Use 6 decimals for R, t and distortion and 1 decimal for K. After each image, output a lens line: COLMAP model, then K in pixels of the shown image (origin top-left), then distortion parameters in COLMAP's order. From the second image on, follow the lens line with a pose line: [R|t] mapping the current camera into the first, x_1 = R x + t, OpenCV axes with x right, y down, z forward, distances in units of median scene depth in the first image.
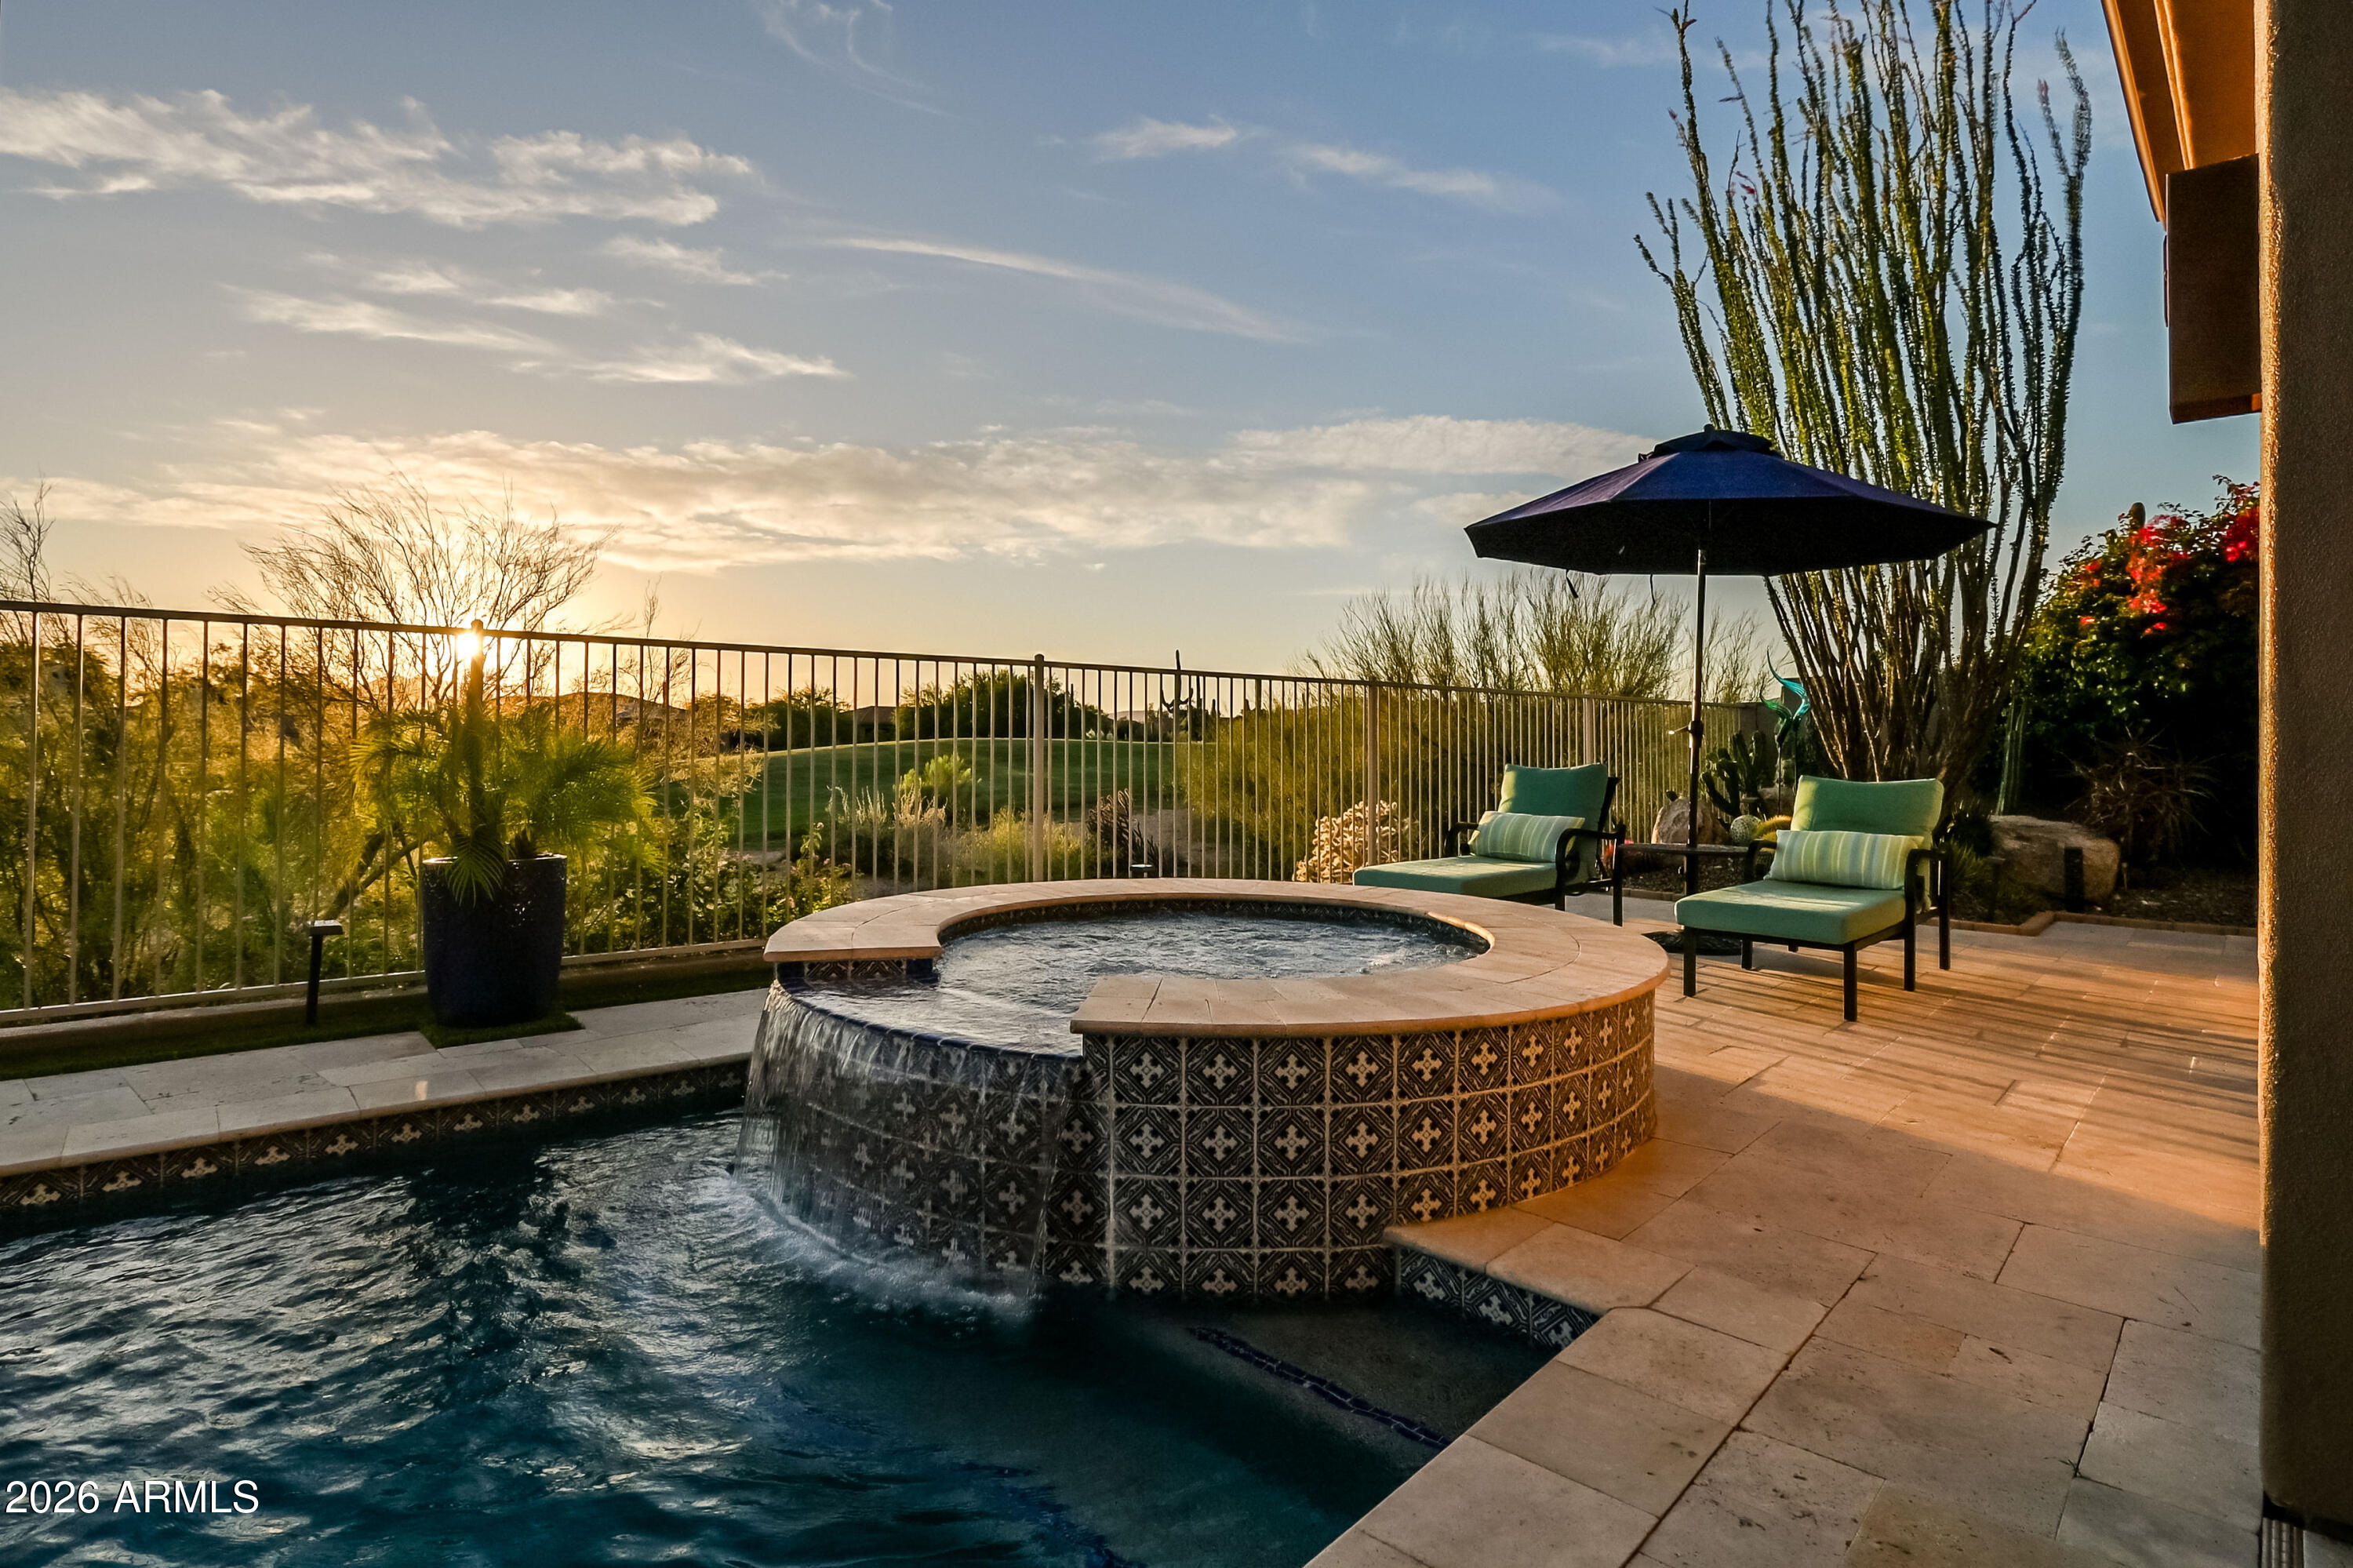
lens RADIAL K [[1163.3, 0, 1171.2], [0, 1163.3, 729.6], [0, 0, 1]] dist [0.001436, -0.009659]
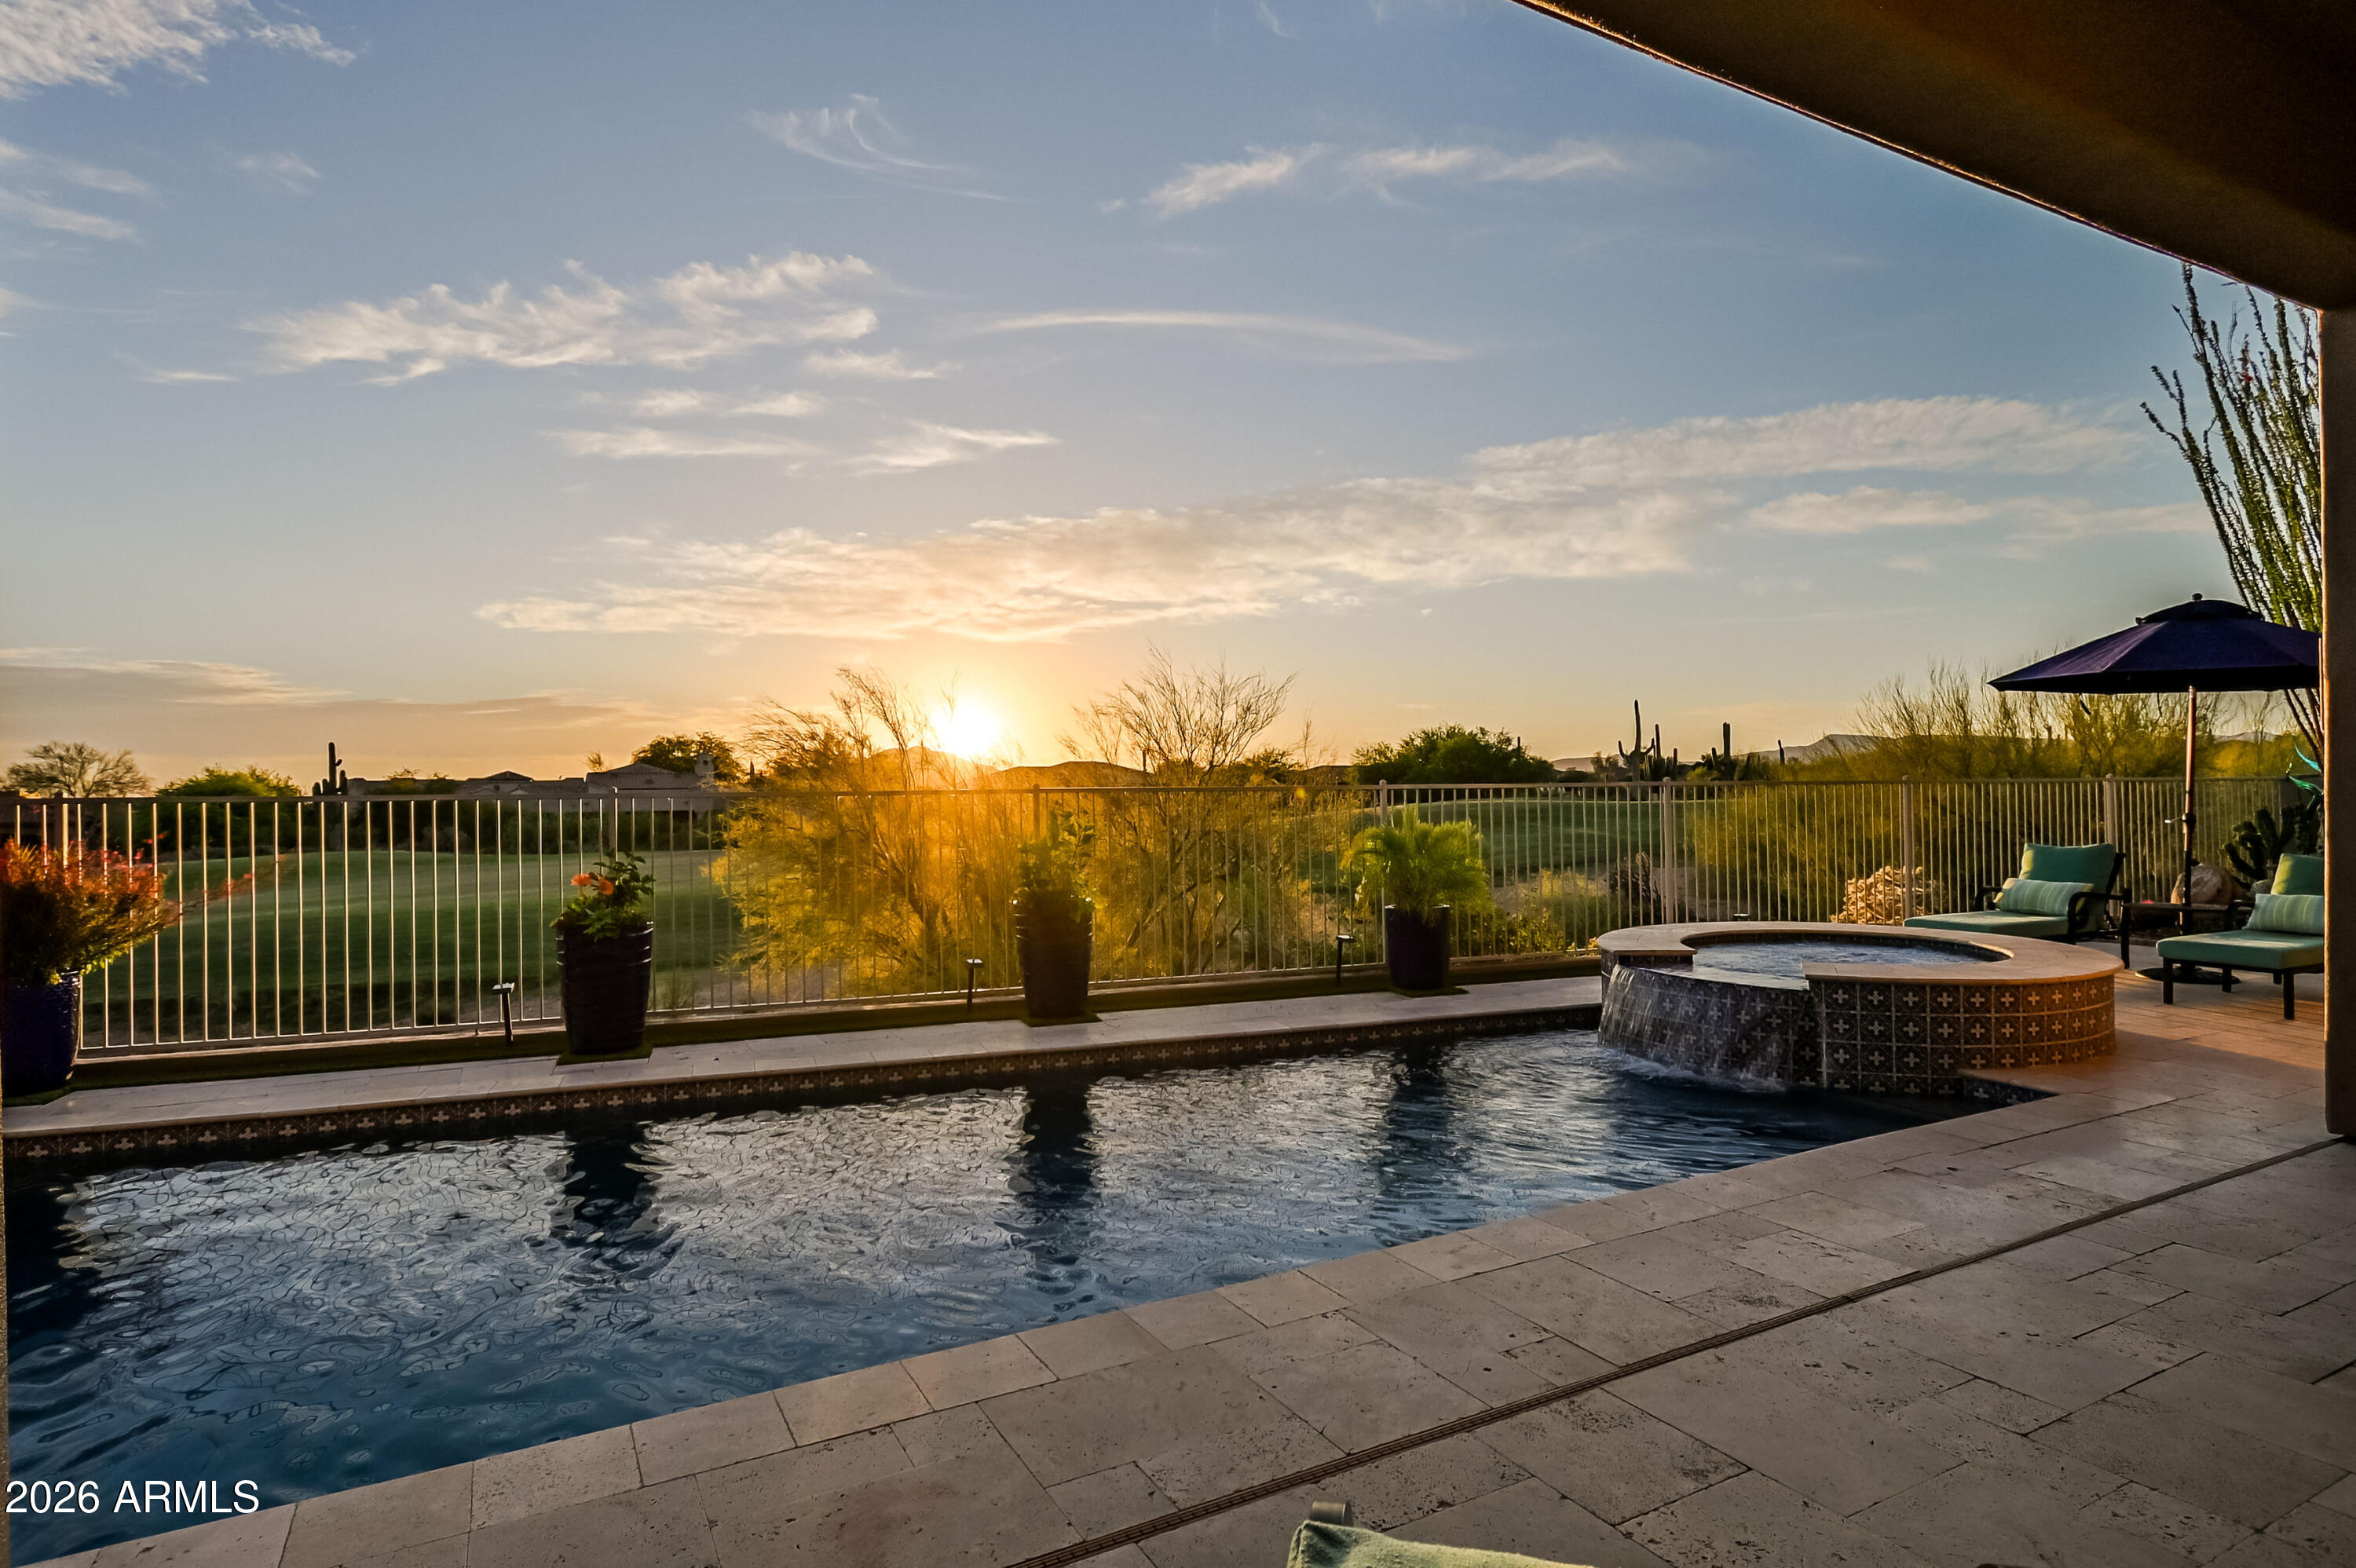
lens RADIAL K [[1203.8, 0, 1138.9], [0, 1203.8, 787.1], [0, 0, 1]] dist [-0.035790, 0.017174]
pose [[0.932276, -0.023903, -0.360958, -0.179346], [0.026305, 0.999652, 0.001742, -0.067518], [0.360791, -0.011120, 0.932581, -0.680557]]
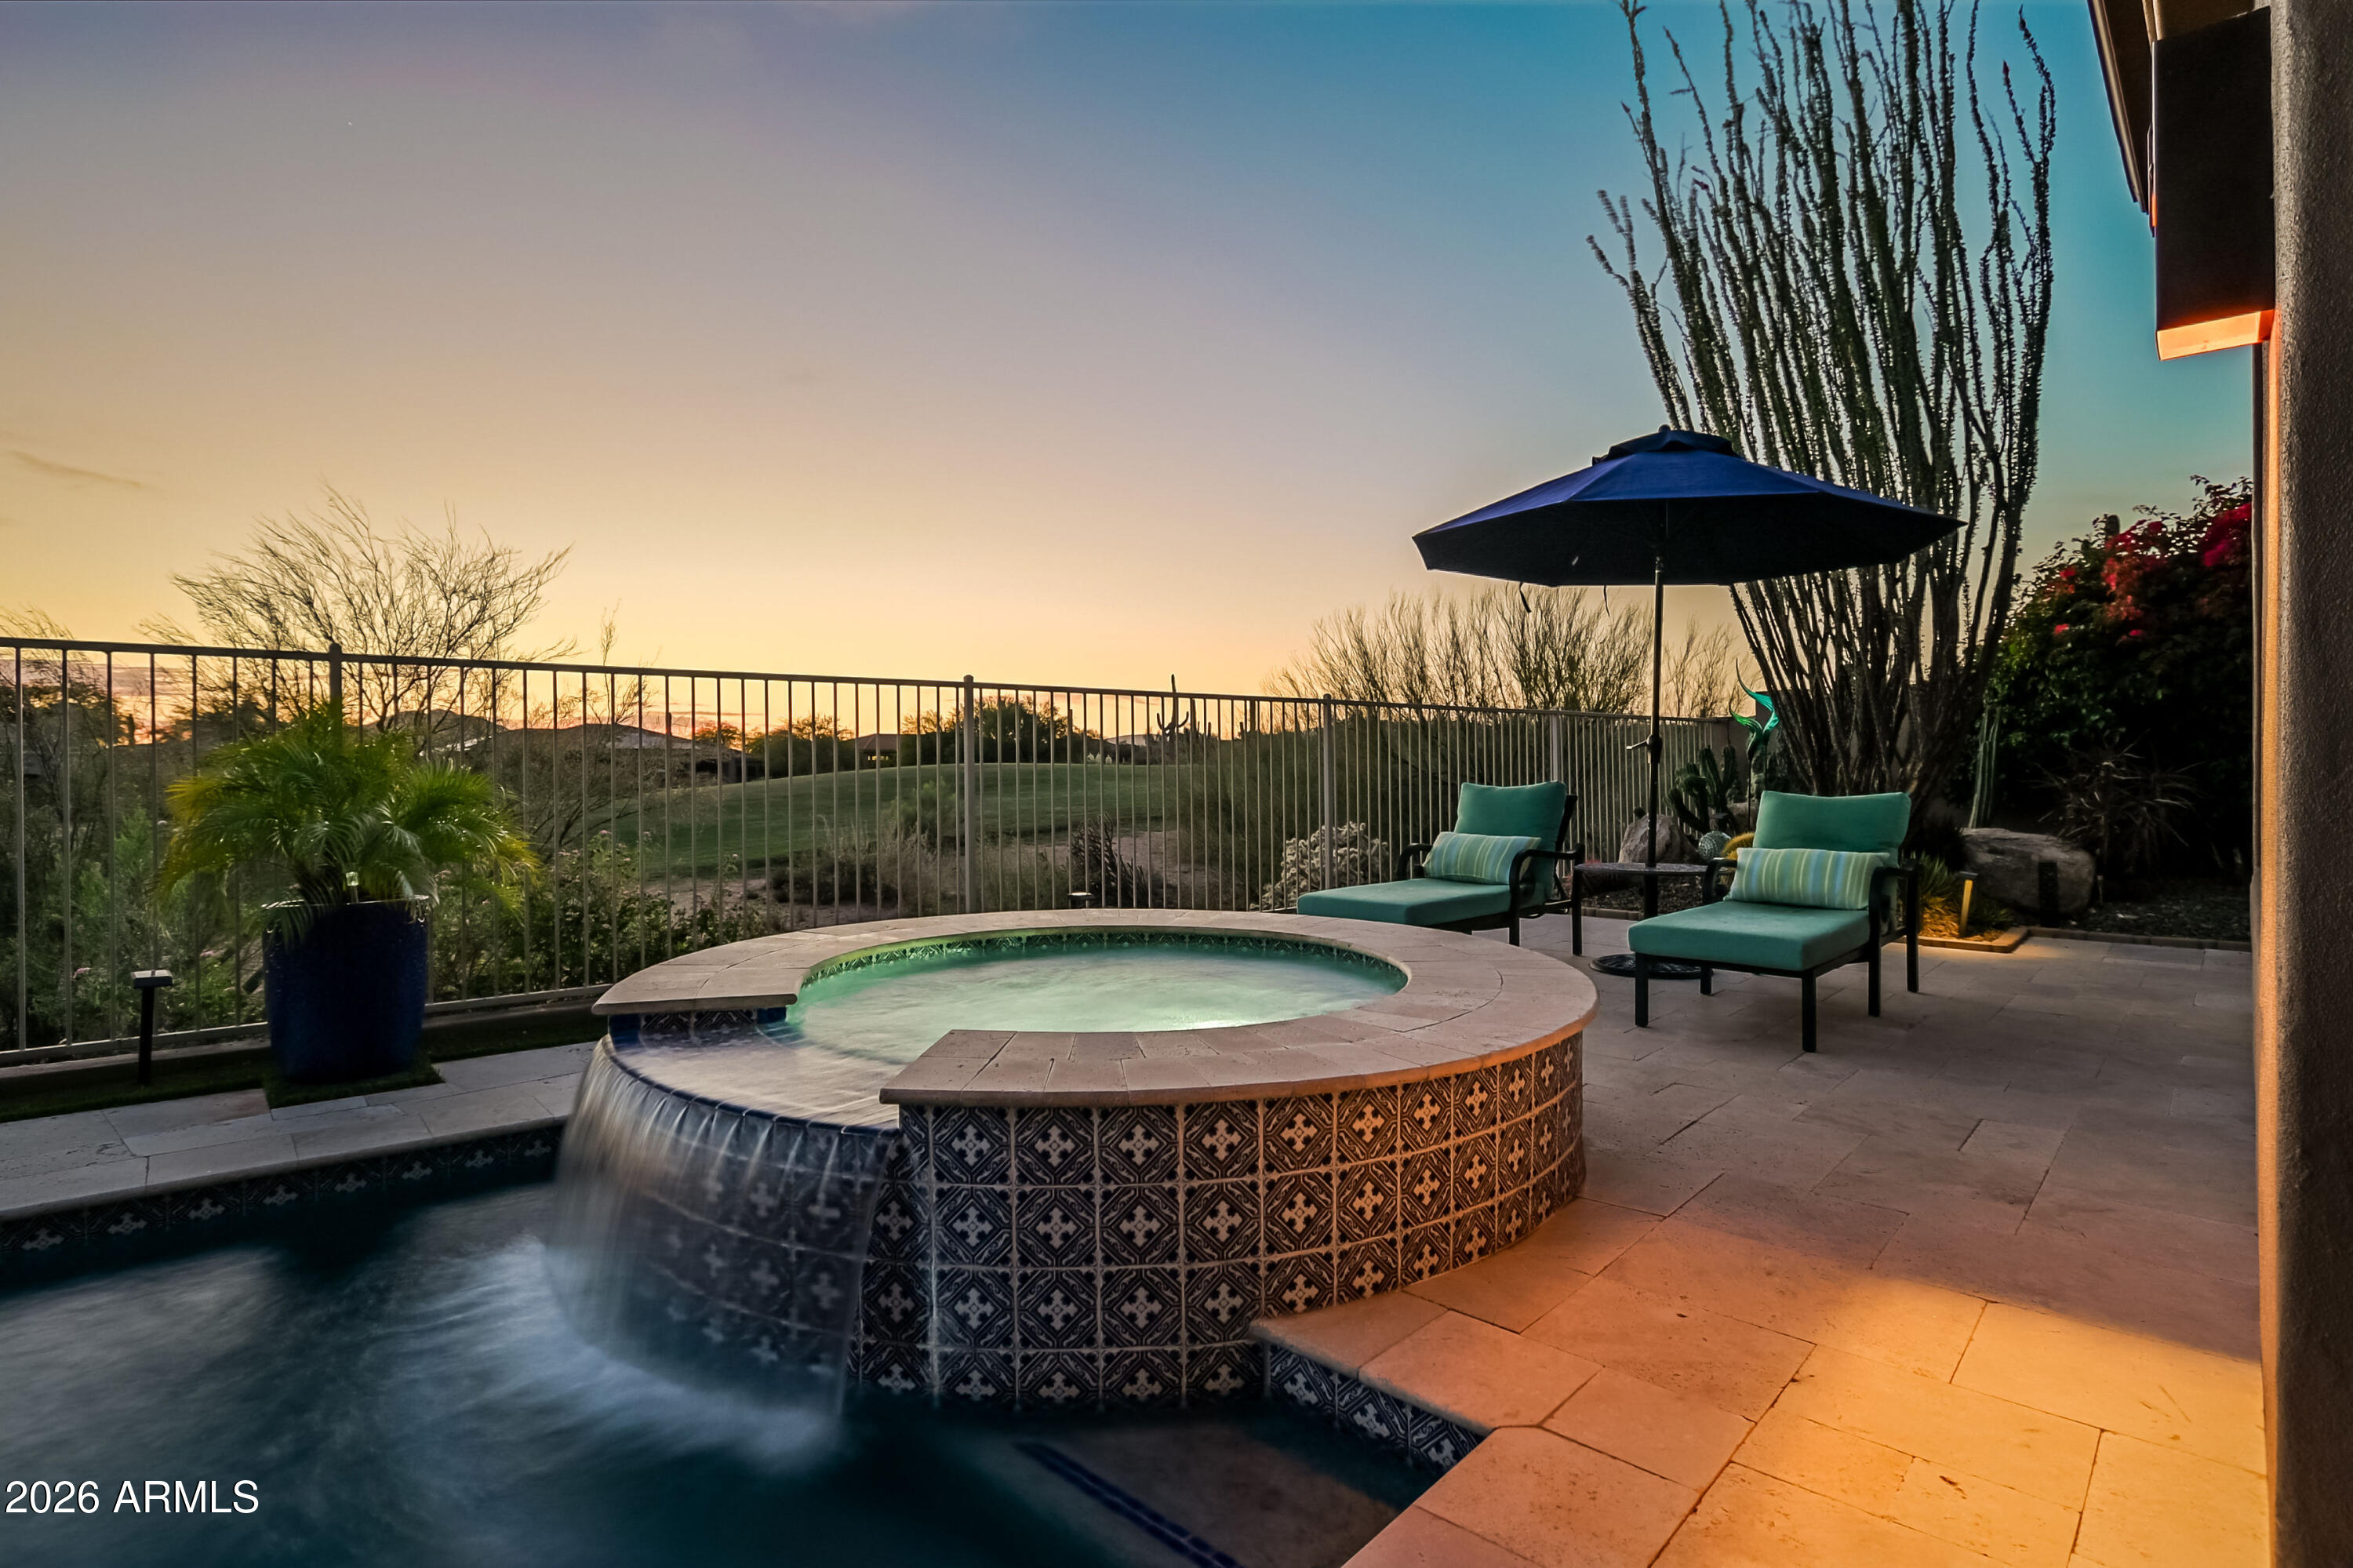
lens RADIAL K [[1135.1, 0, 1173.9], [0, 1135.1, 760.7], [0, 0, 1]] dist [-0.006988, -0.000025]
pose [[0.999904, -0.013814, 0.000878, 0.050797], [0.013807, 0.999878, 0.007345, 0.001068], [-0.000979, -0.007333, 0.999973, 0.060696]]
